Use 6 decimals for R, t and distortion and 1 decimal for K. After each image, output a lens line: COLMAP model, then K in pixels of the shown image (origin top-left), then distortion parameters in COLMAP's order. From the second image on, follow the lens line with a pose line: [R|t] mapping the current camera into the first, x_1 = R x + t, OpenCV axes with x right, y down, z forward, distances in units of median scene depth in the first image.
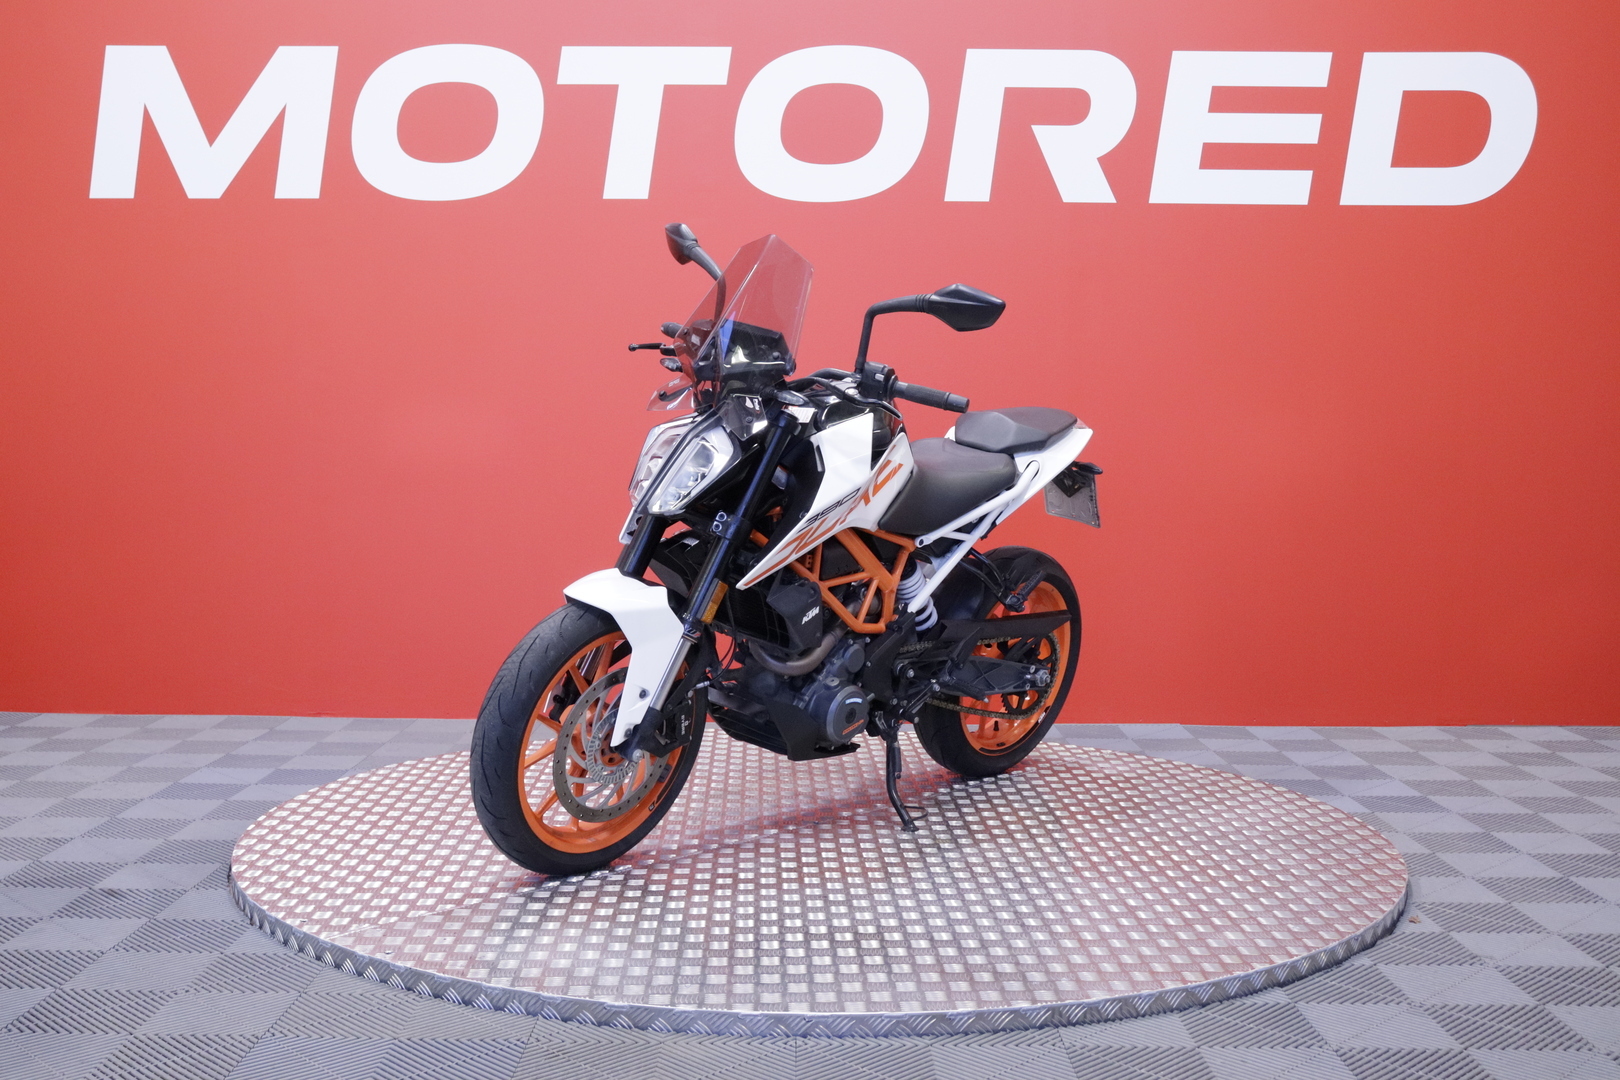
lens RADIAL K [[1622.7, 0, 812.3], [0, 1622.7, 582.1], [0, 0, 1]] dist [-0.003120, -0.000507]
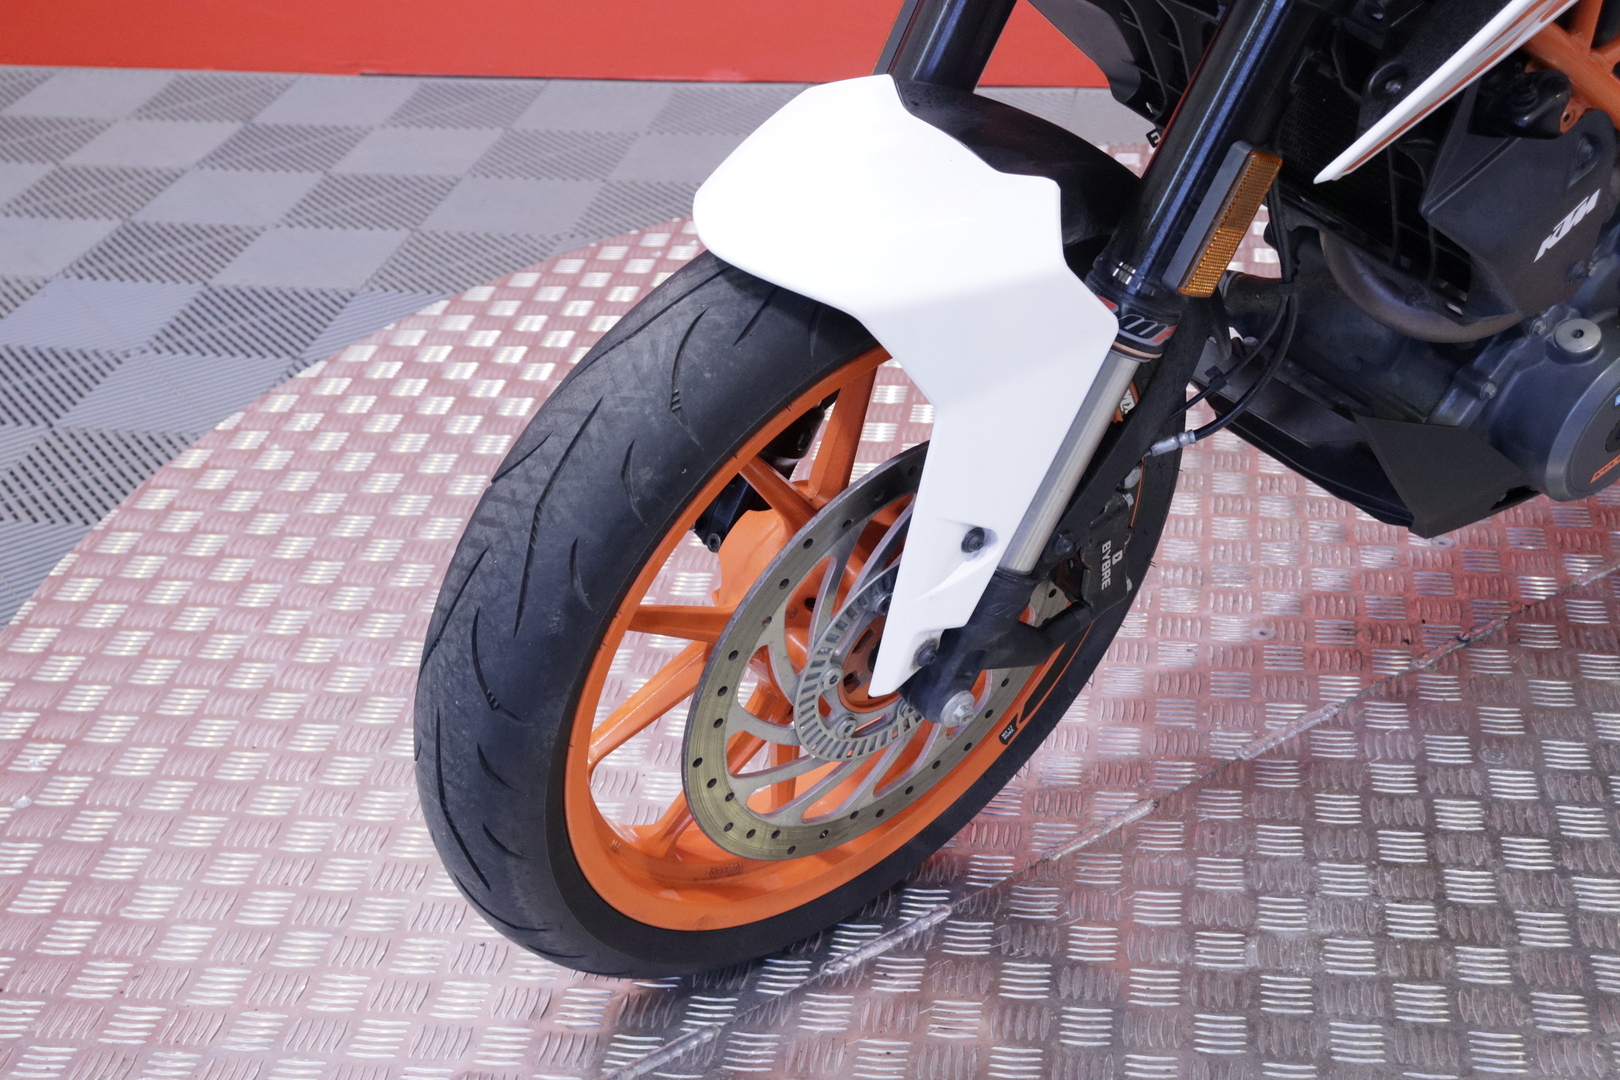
lens RADIAL K [[2205.7, 0, 810.0], [0, 2205.7, 540.0], [0, 0, 1]] dist [0.043672, 0.098184]
pose [[0.979963, 0.050154, -0.192762, -0.054775], [0.033177, 0.913155, 0.406259, -0.094747], [0.196397, -0.404514, 0.893194, 0.622150]]
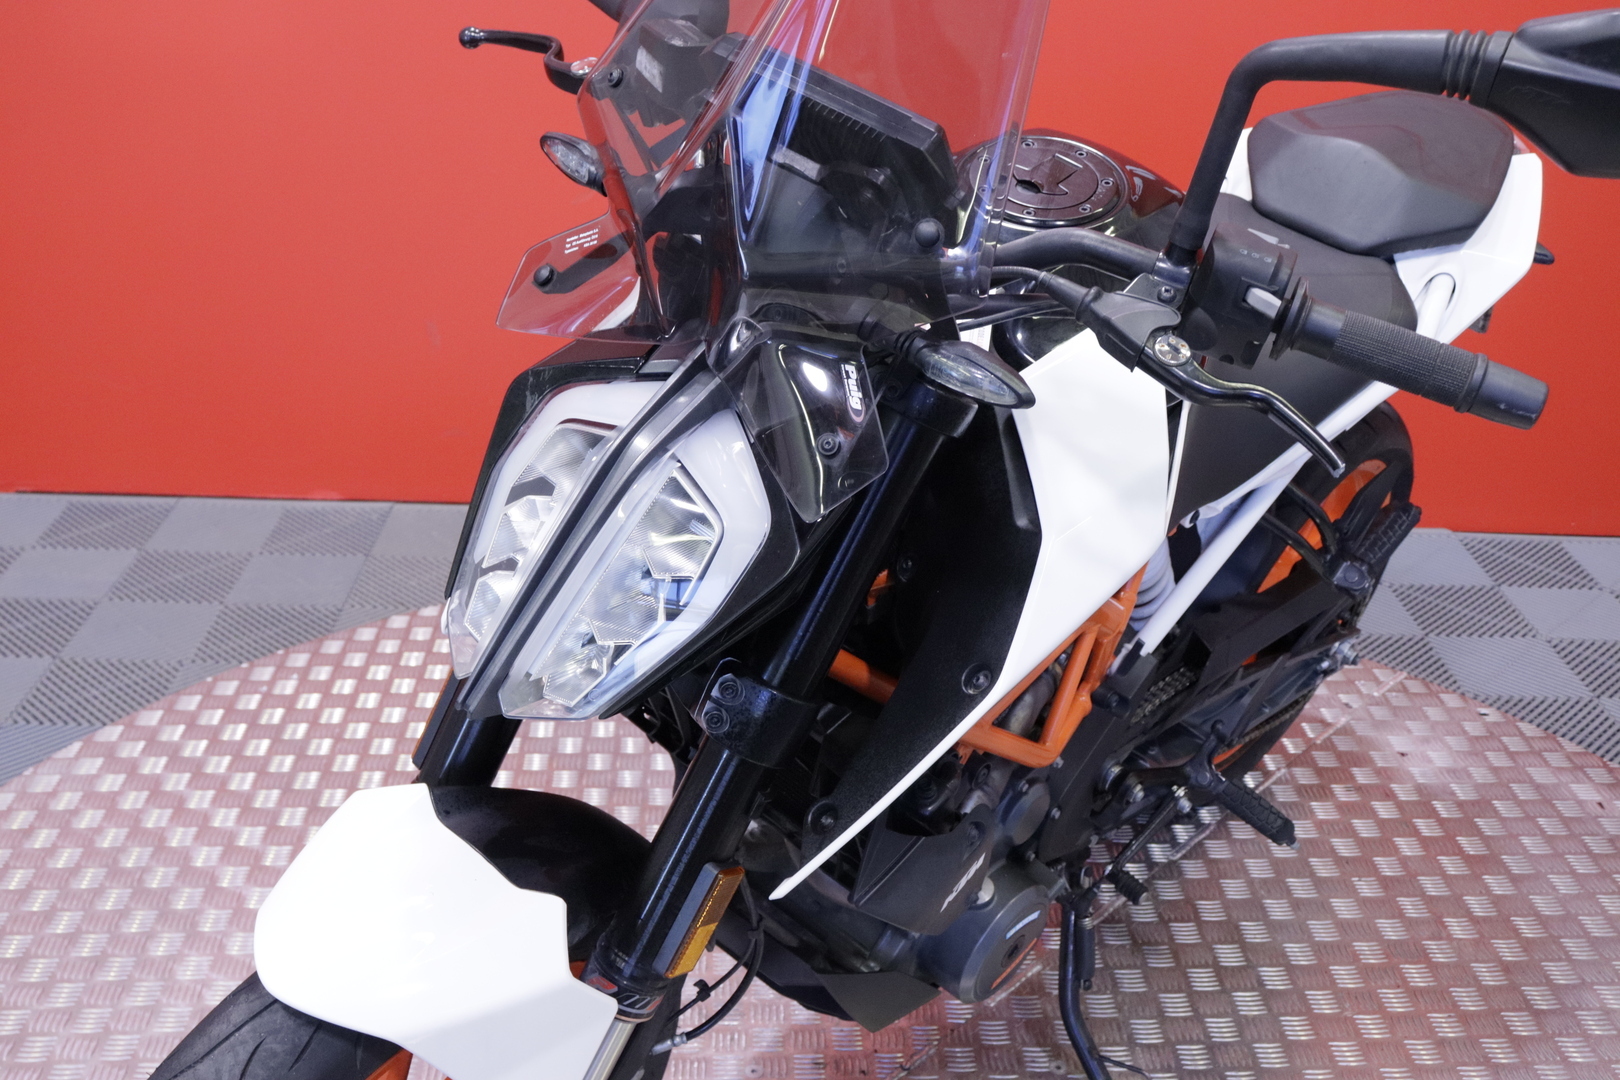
lens RADIAL K [[1726.9, 0, 804.0], [0, 1726.9, 579.0], [0, 0, 1]] dist [-0.144992, 0.333154]
pose [[0.999468, 0.023151, 0.022970, -0.048900], [-0.029647, 0.938434, 0.344184, -0.182249], [-0.013588, -0.344682, 0.938621, 0.679821]]
